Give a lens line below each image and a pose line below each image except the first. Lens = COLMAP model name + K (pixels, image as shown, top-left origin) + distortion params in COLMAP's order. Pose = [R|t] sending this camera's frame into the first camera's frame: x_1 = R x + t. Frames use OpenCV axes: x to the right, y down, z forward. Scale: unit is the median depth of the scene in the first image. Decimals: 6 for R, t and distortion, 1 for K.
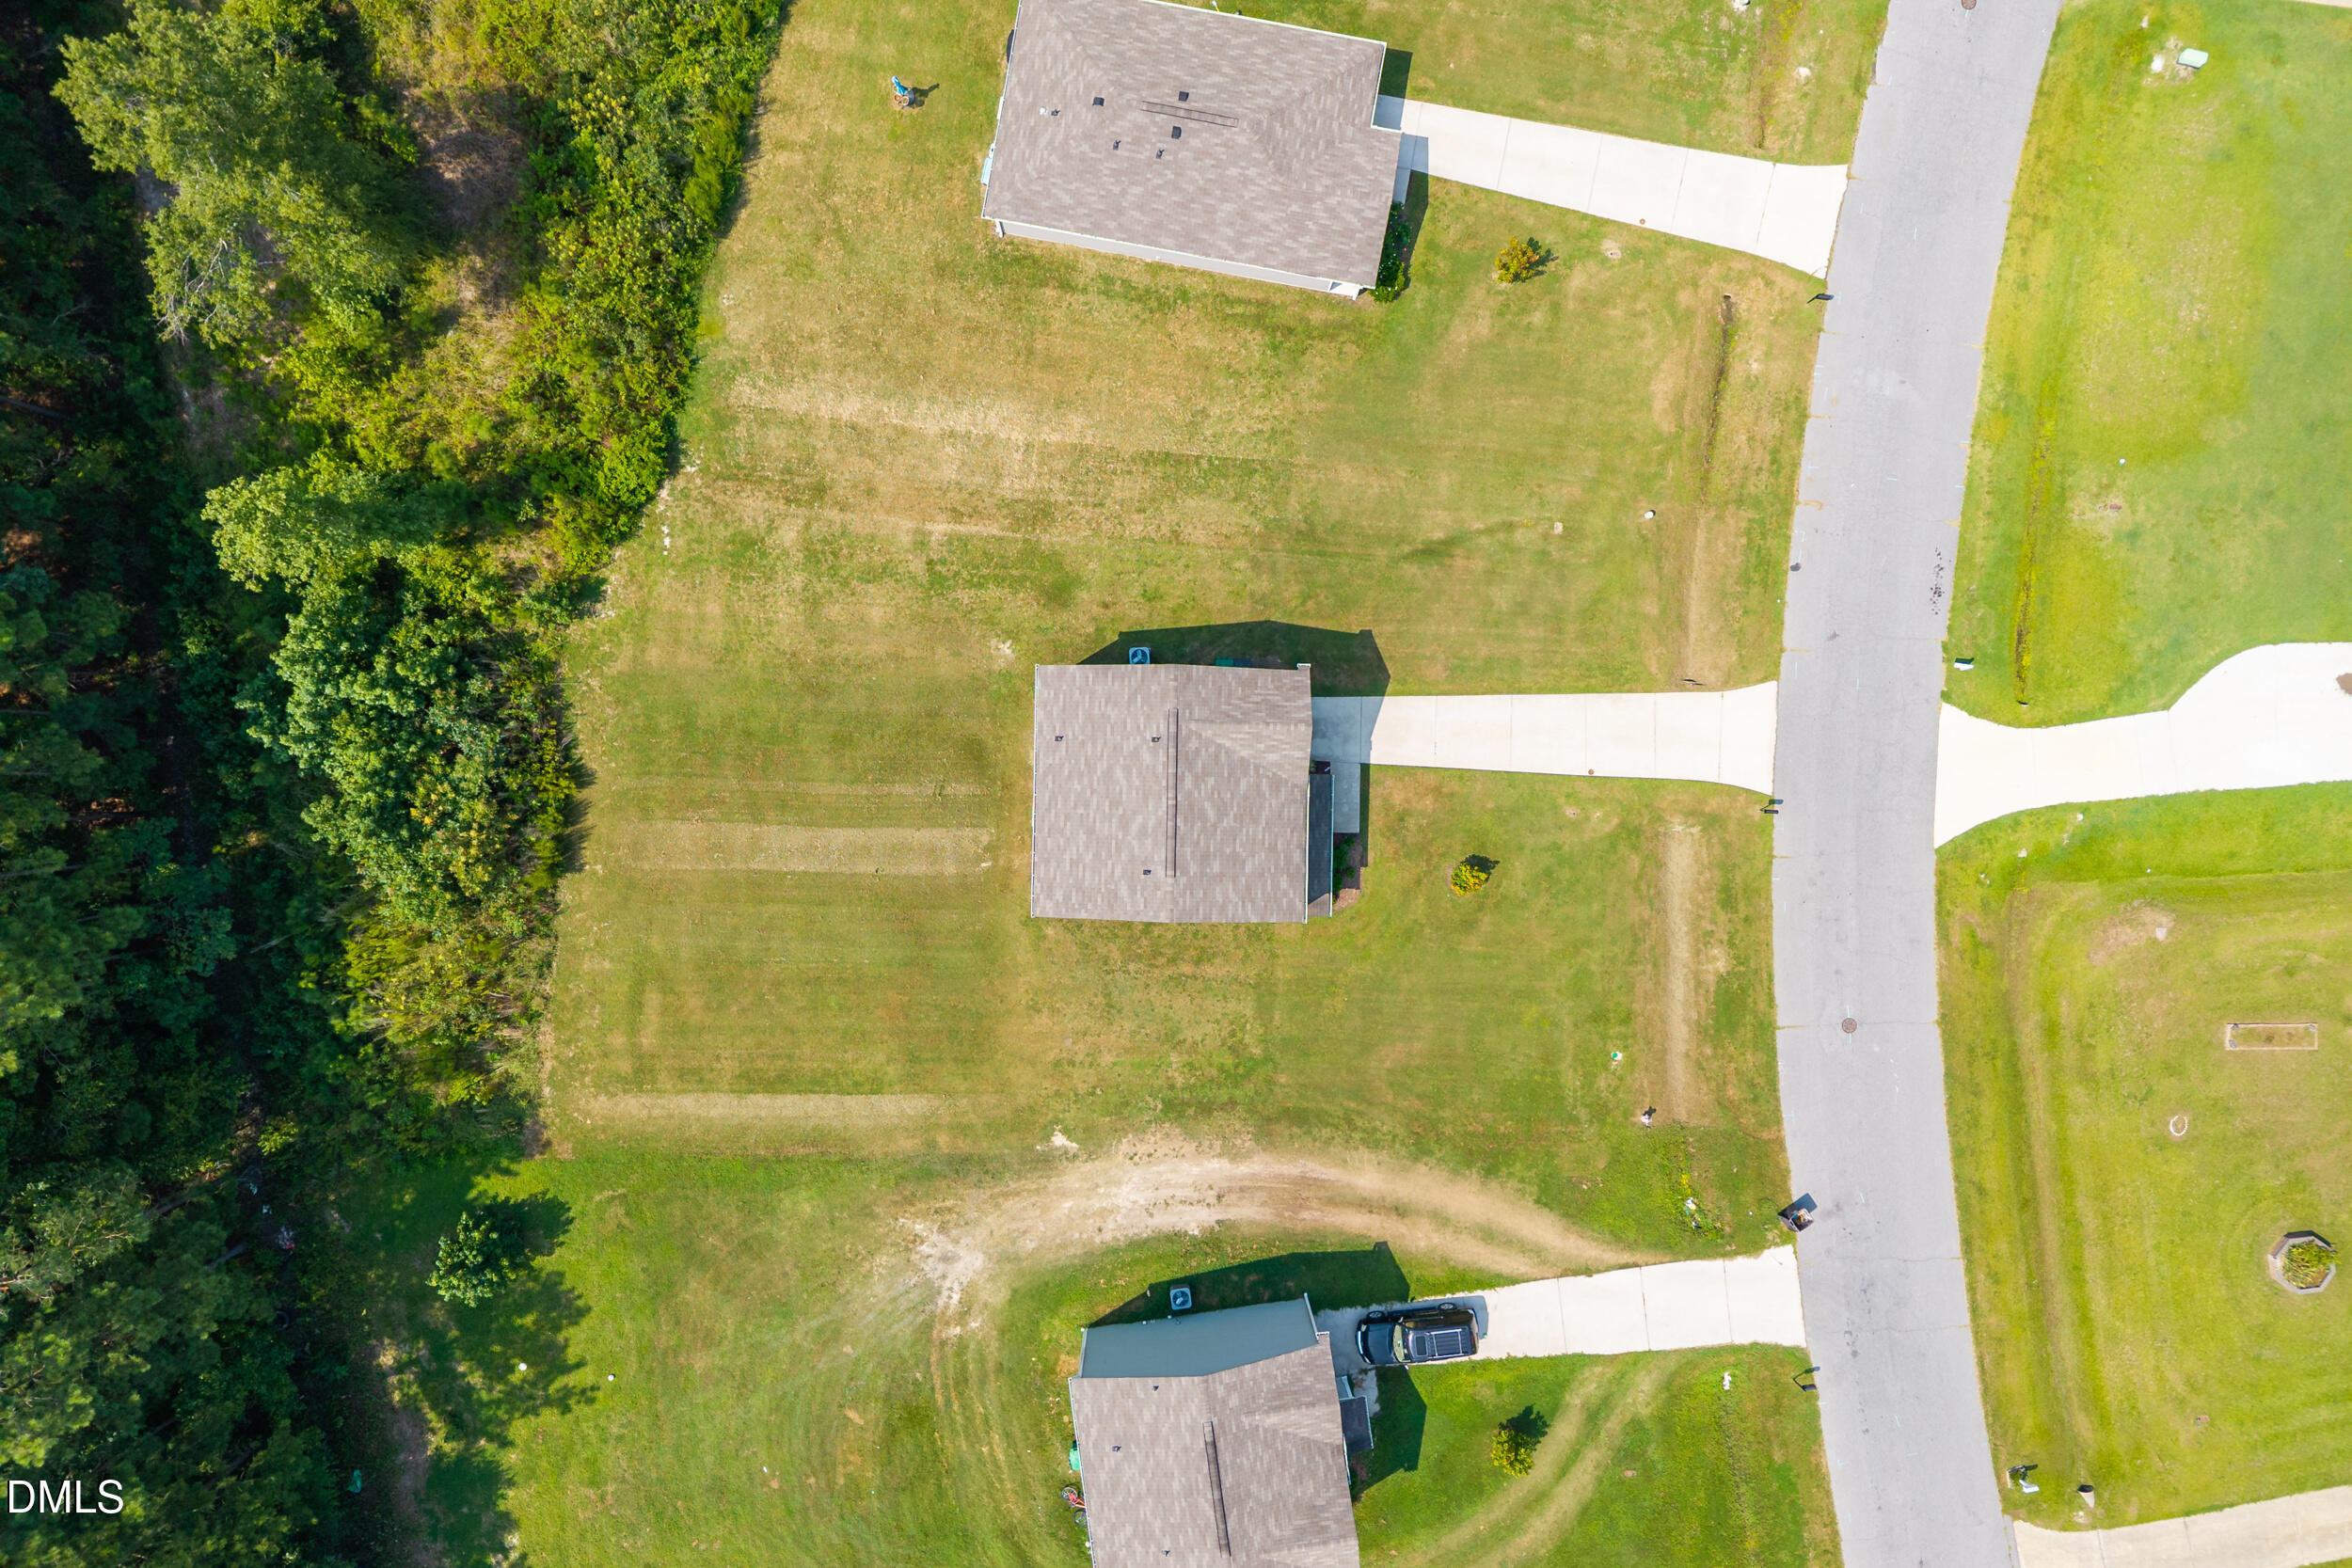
lens RADIAL K [[1568.3, 0, 1169.8], [0, 1568.3, 788.6], [0, 0, 1]] dist [0.030420, -0.036786]
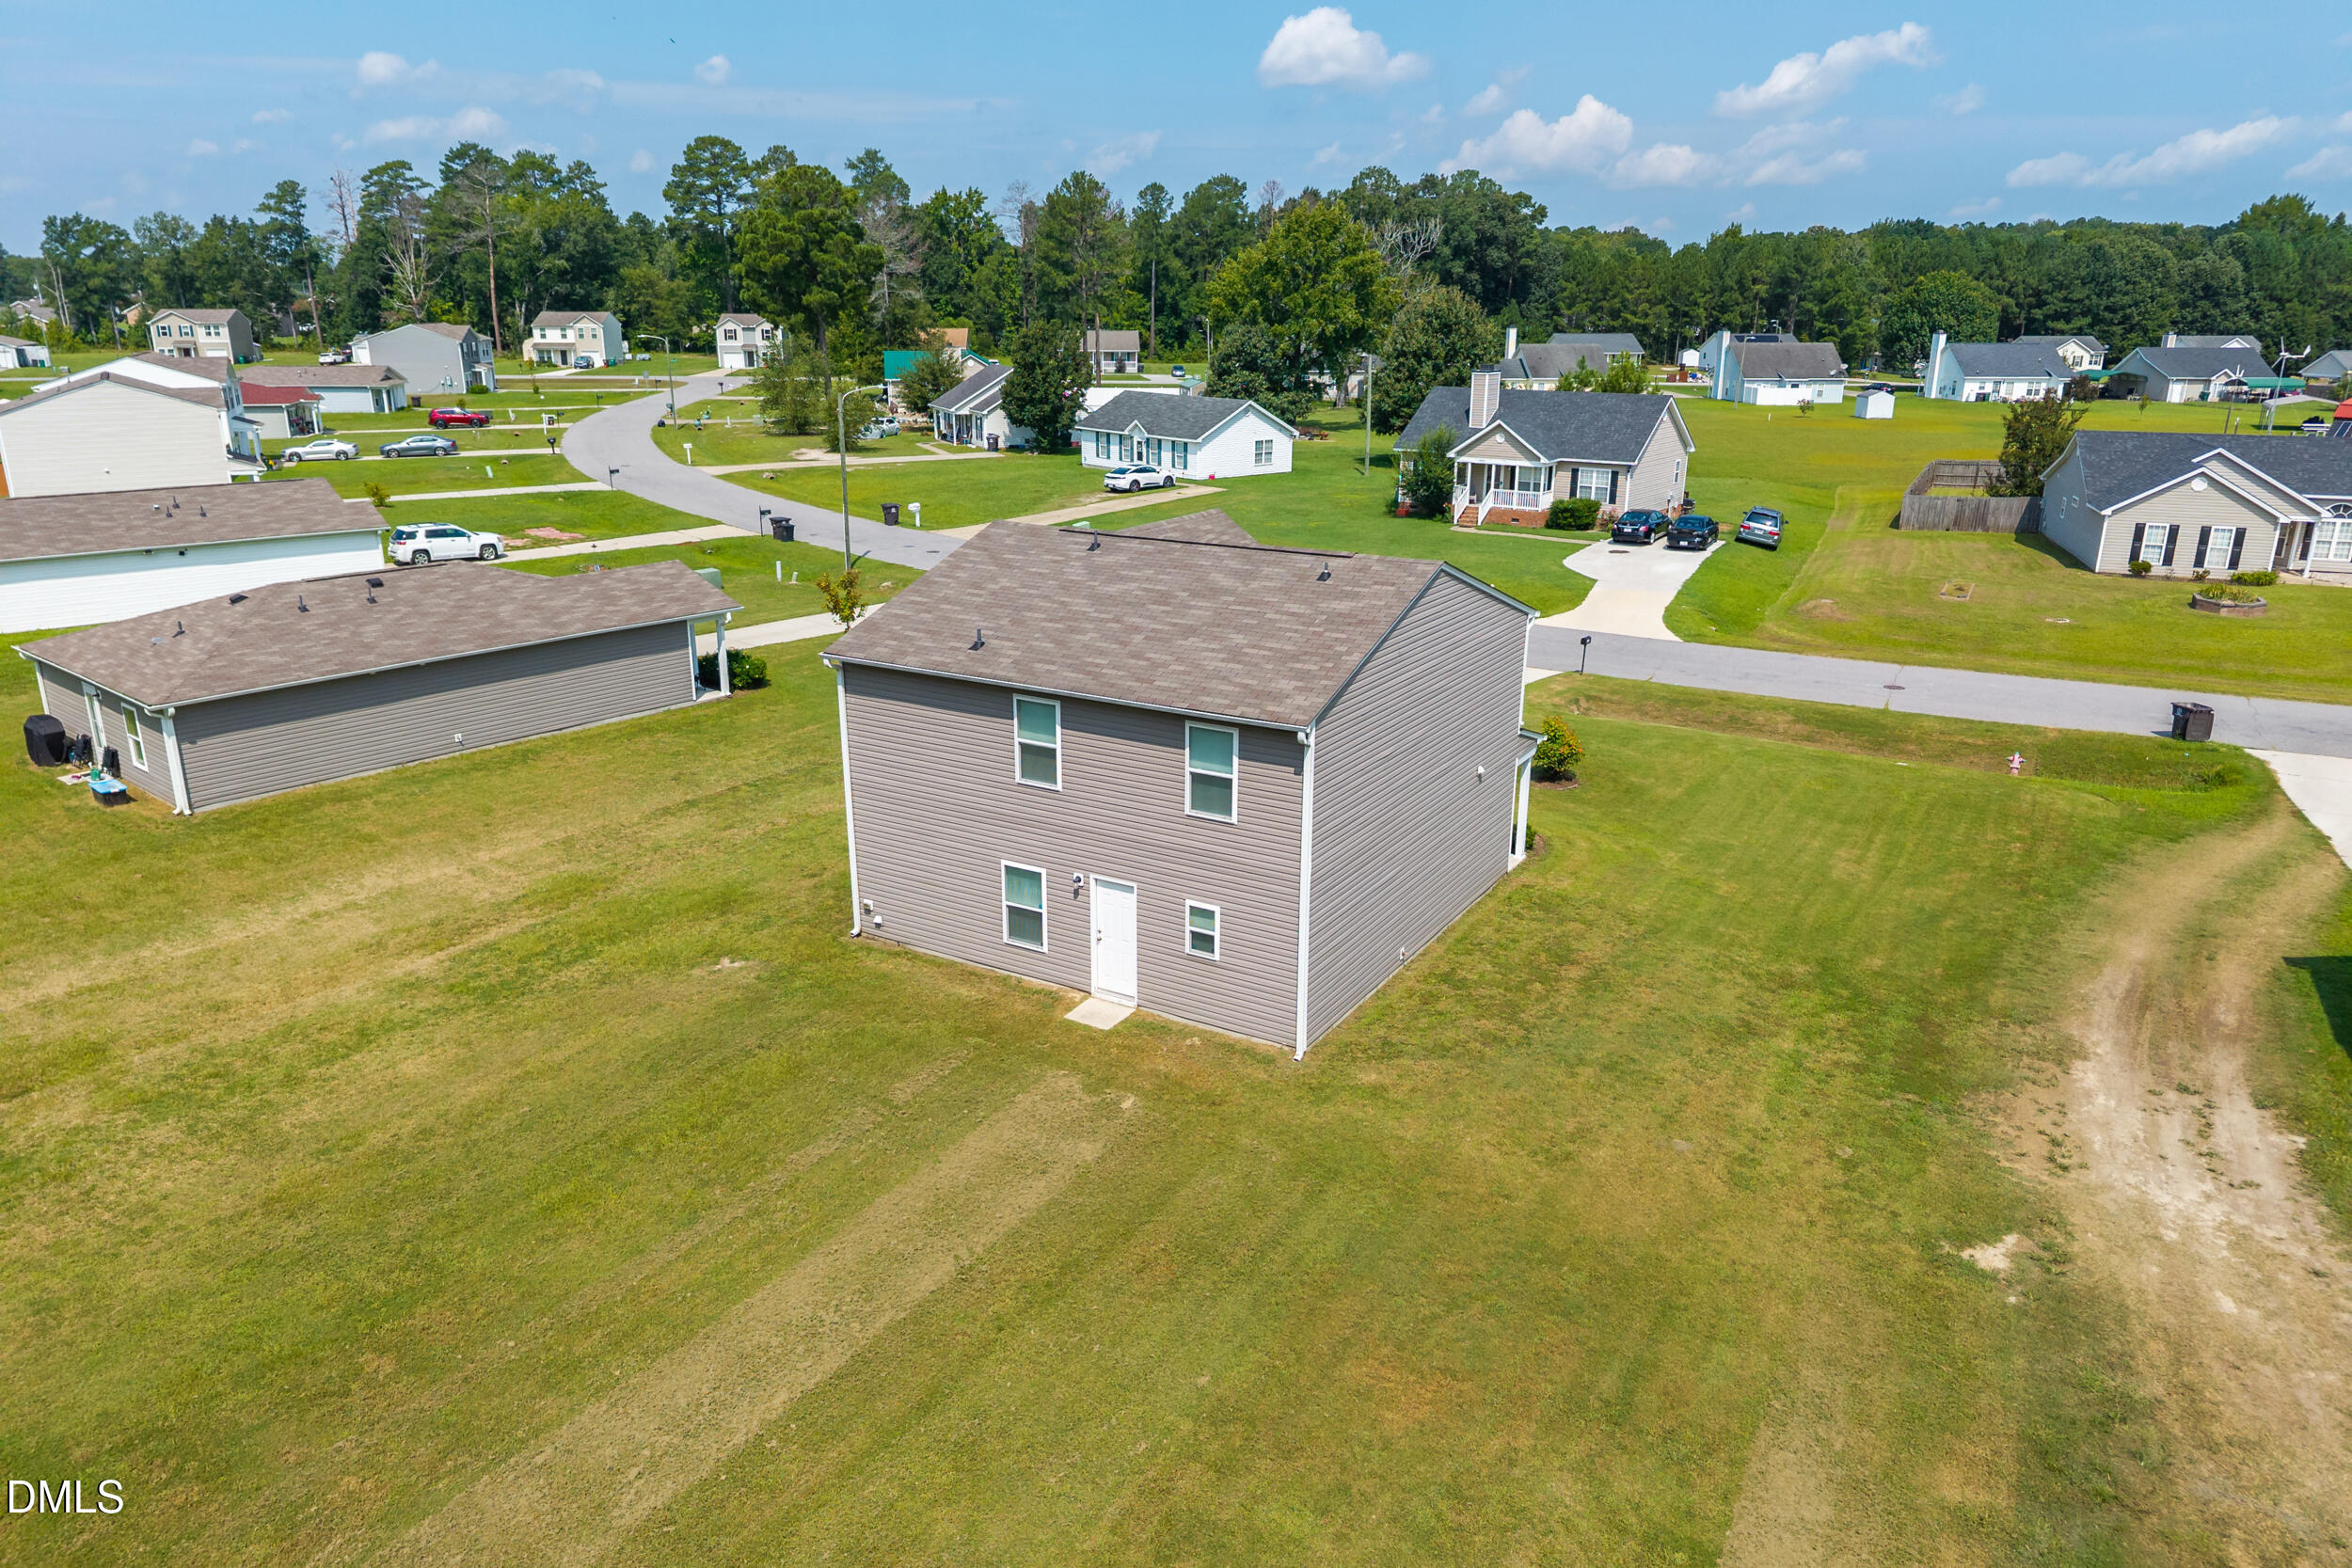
lens RADIAL K [[1568.3, 0, 1171.9], [0, 1568.3, 787.7], [0, 0, 1]] dist [0.030420, -0.036786]
pose [[0.497258, -0.270091, 0.824491, -0.390339], [0.867596, 0.151269, -0.473703, 0.217563], [0.003223, 0.950878, 0.309549, 0.812682]]
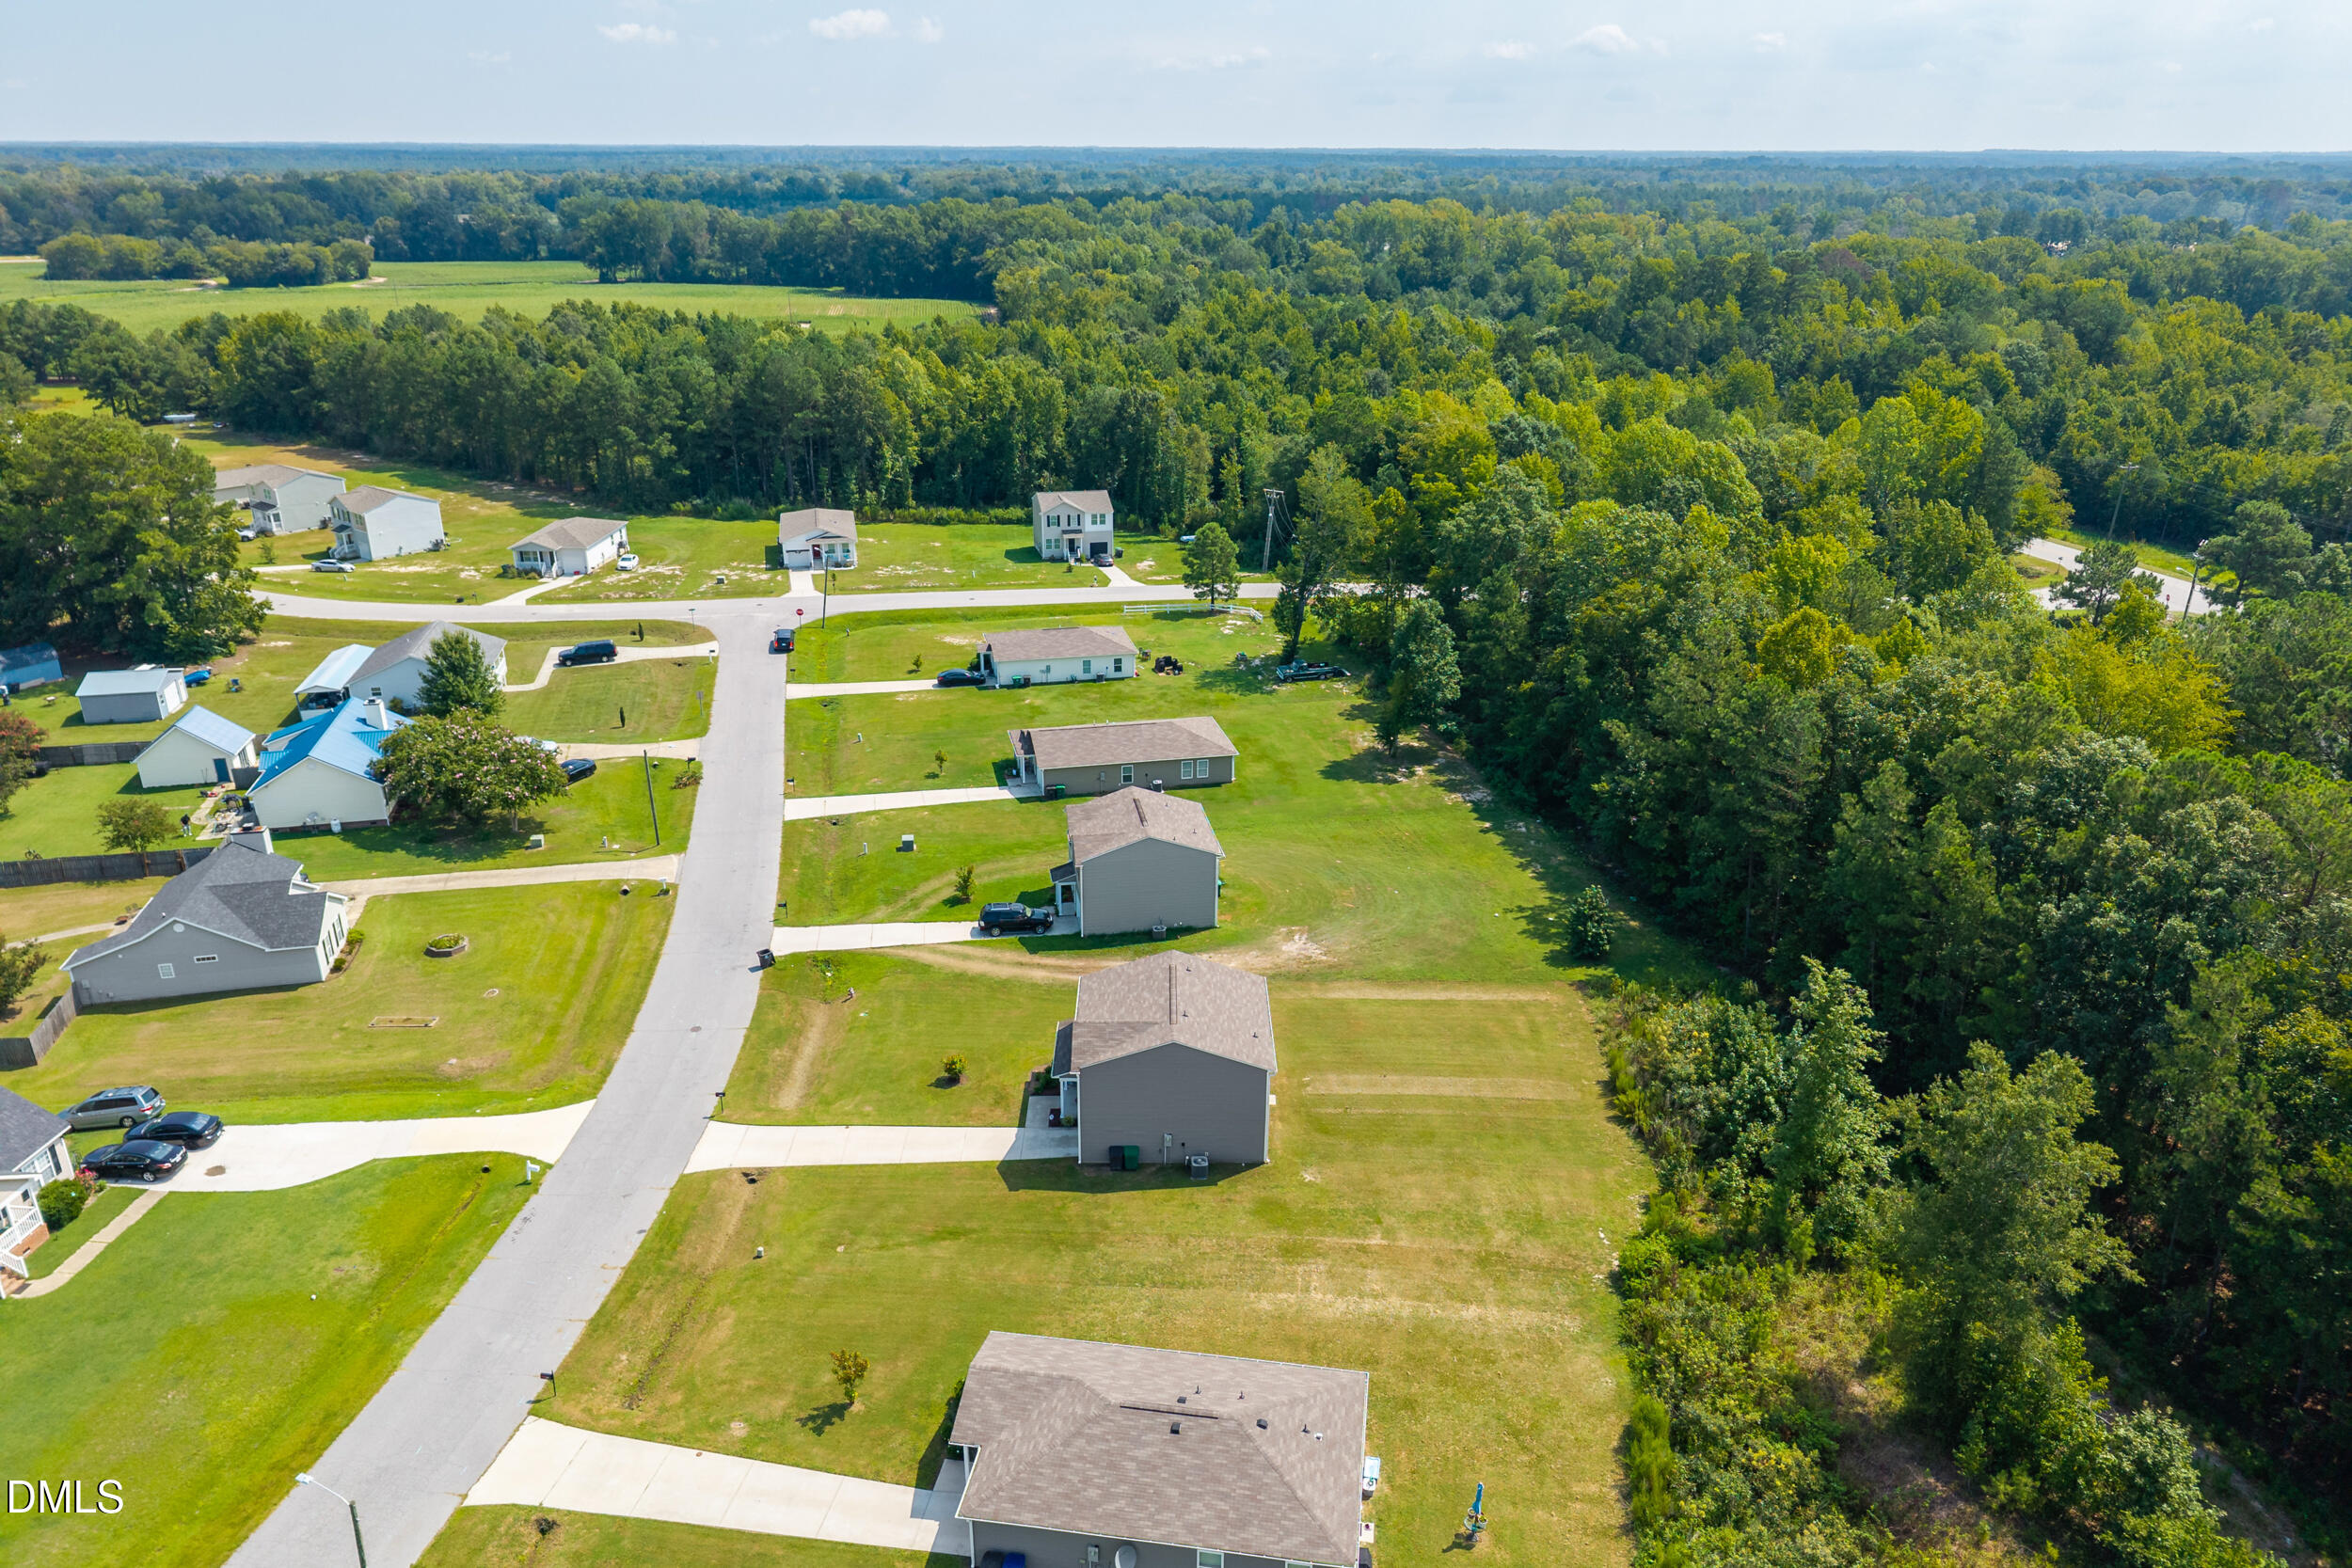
lens RADIAL K [[1568.3, 0, 1178.1], [0, 1568.3, 778.7], [0, 0, 1]] dist [0.030420, -0.036786]
pose [[-0.999495, -0.008722, -0.030570, 0.038104], [-0.025042, -0.376342, 0.926142, -1.110581], [-0.019582, 0.926440, 0.375933, 0.242786]]
